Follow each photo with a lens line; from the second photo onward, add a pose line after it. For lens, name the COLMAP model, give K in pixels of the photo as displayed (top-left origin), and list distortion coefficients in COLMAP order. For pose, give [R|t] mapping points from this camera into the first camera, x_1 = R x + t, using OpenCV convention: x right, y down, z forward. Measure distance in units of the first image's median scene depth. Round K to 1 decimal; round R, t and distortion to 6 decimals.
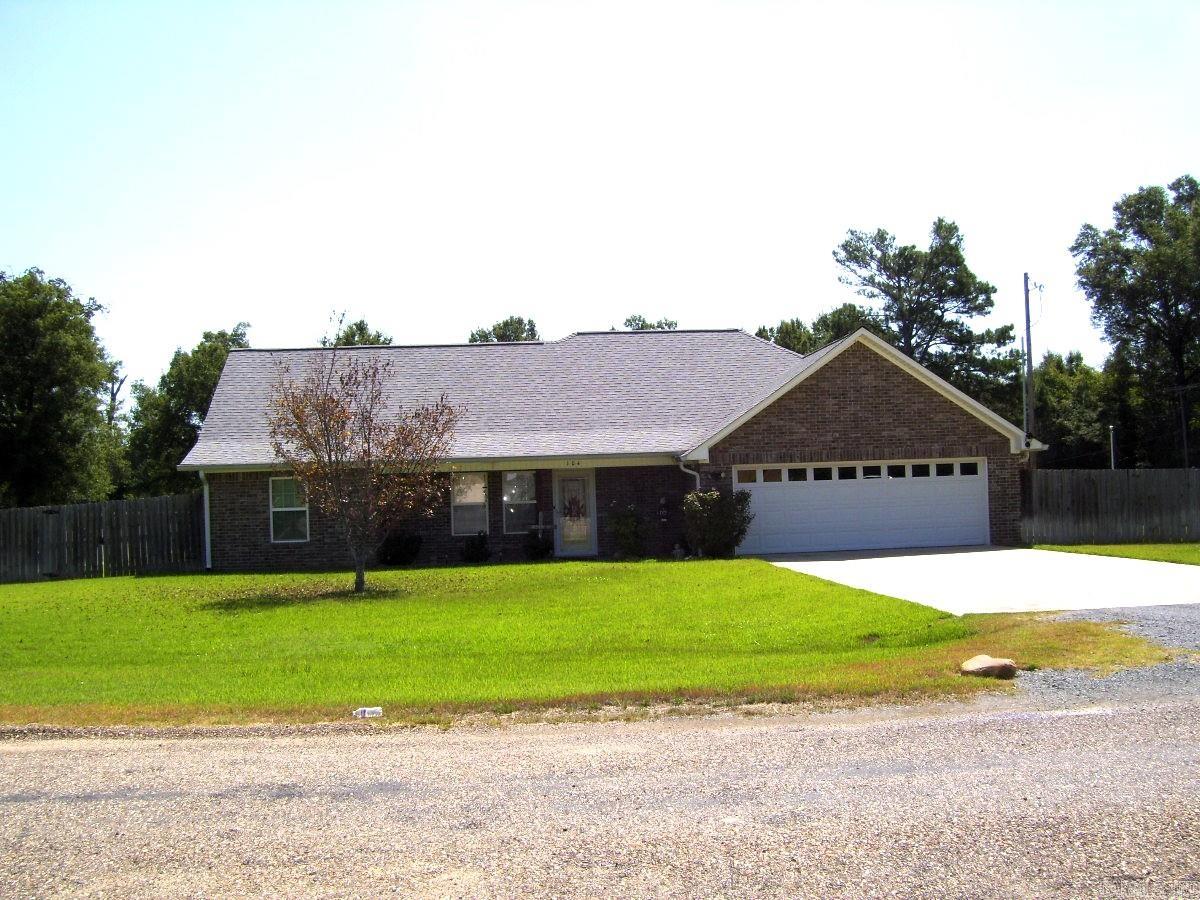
lens RADIAL K [[1281.9, 0, 604.2], [0, 1281.9, 461.1], [0, 0, 1]] dist [-0.145714, 0.000000]
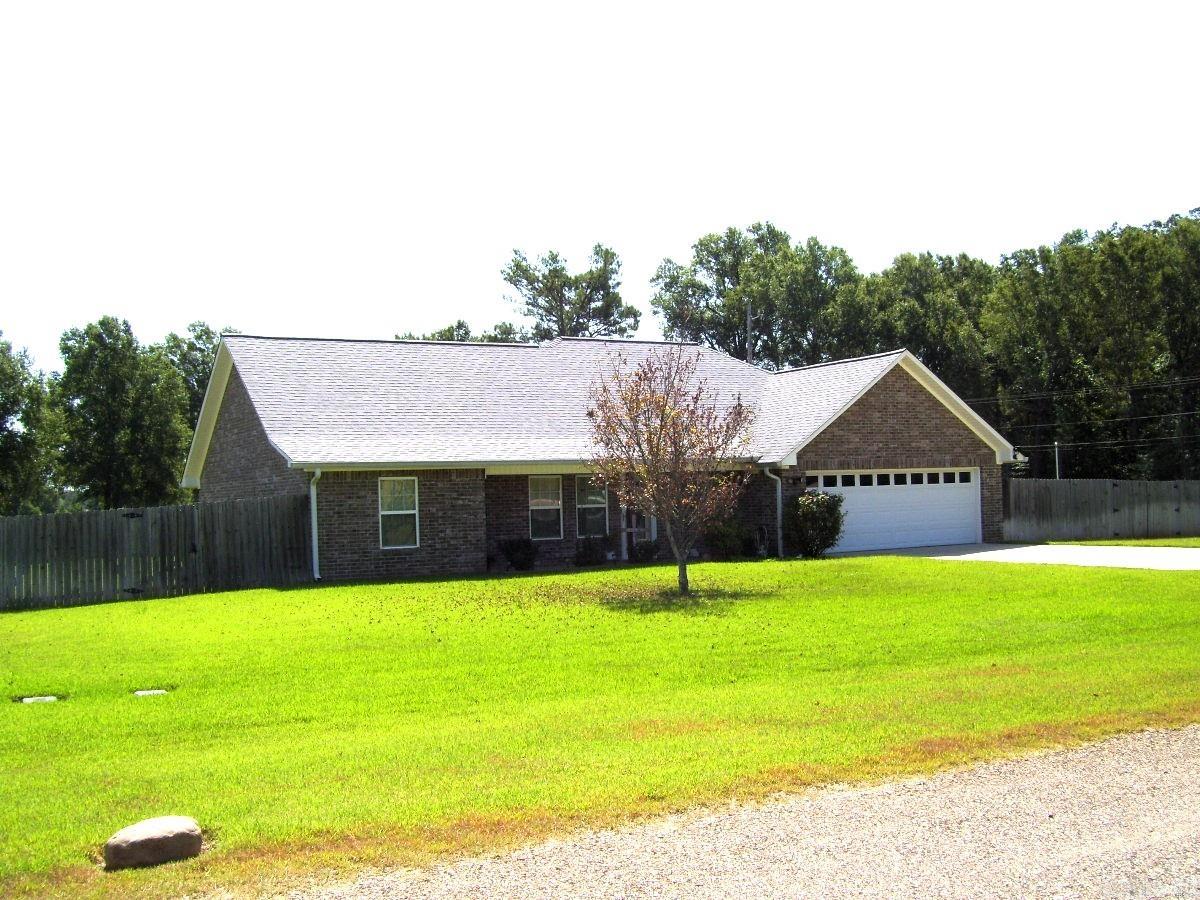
lens RADIAL K [[1281.9, 0, 604.6], [0, 1281.9, 451.4], [0, 0, 1]] dist [-0.145714, 0.000000]
pose [[0.908193, 0.020207, 0.418064, -0.491186], [-0.011465, 0.999660, -0.023413, 0.013501], [-0.418395, 0.016470, 0.908116, 0.097517]]
